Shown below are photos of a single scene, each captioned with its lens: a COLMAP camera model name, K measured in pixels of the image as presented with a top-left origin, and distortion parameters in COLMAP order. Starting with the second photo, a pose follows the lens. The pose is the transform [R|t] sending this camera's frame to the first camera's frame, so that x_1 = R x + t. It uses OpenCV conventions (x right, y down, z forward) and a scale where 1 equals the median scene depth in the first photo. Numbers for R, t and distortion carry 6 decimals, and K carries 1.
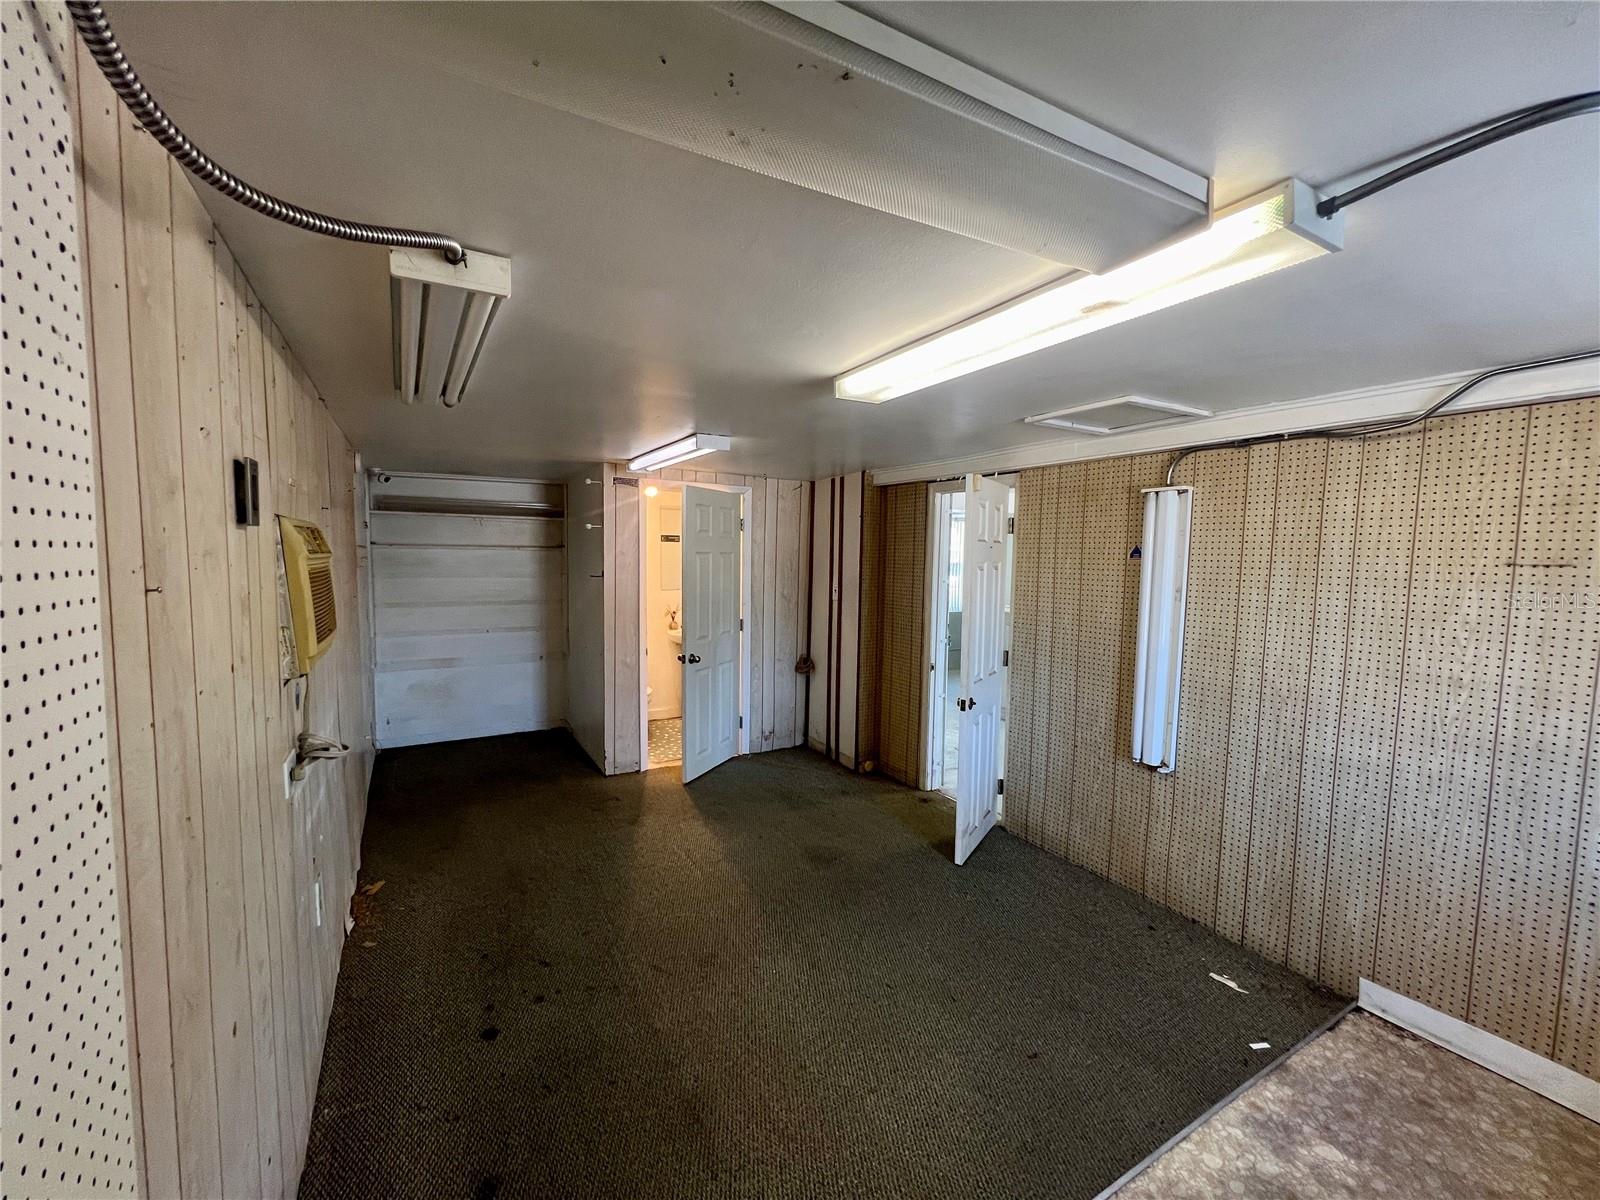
lens RADIAL K [[644.0, 0, 800.0], [0, 644.0, 600.0], [0, 0, 1]] dist [-0.001984, 0.000141]
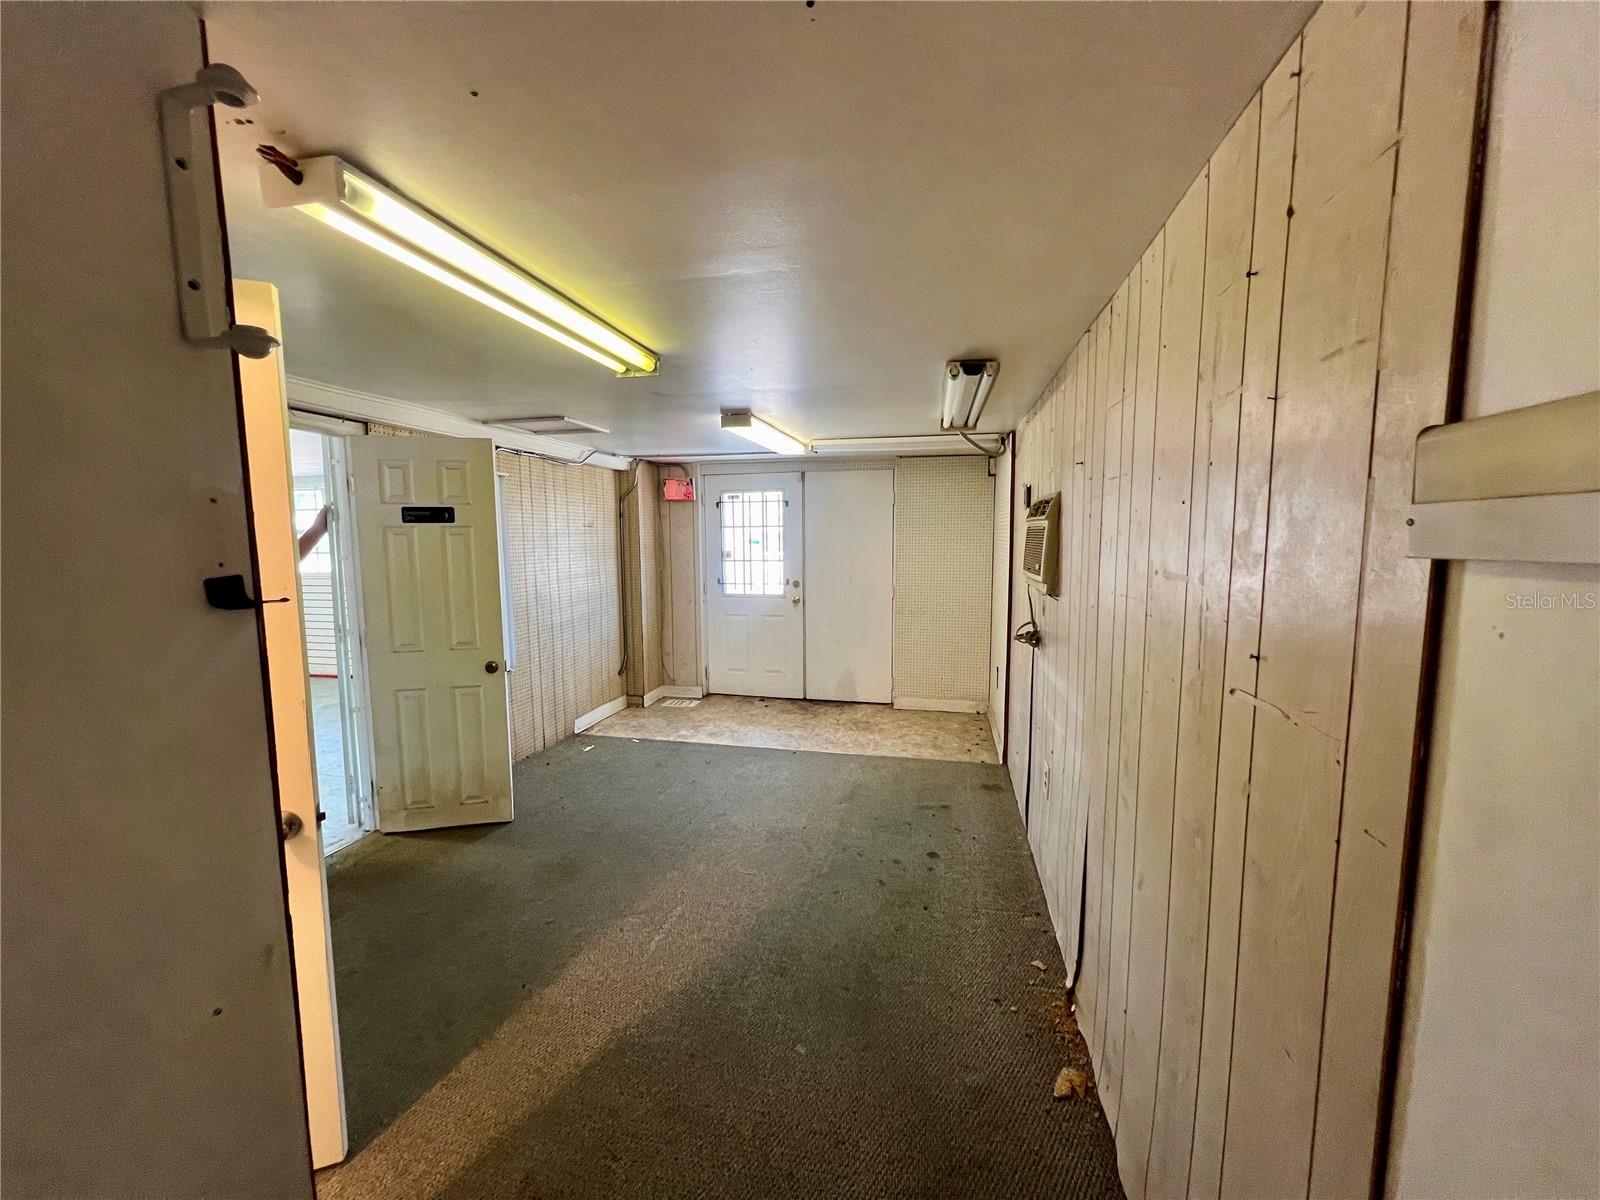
lens RADIAL K [[631.1, 0, 800.0], [0, 631.1, 600.0], [0, 0, 1]] dist [0.000817, 0.000059]
pose [[-0.727737, -0.080421, 0.681125, -1.153563], [0.043025, 0.985792, 0.162364, -0.126277], [-0.684505, 0.147464, -0.713938, 2.076582]]
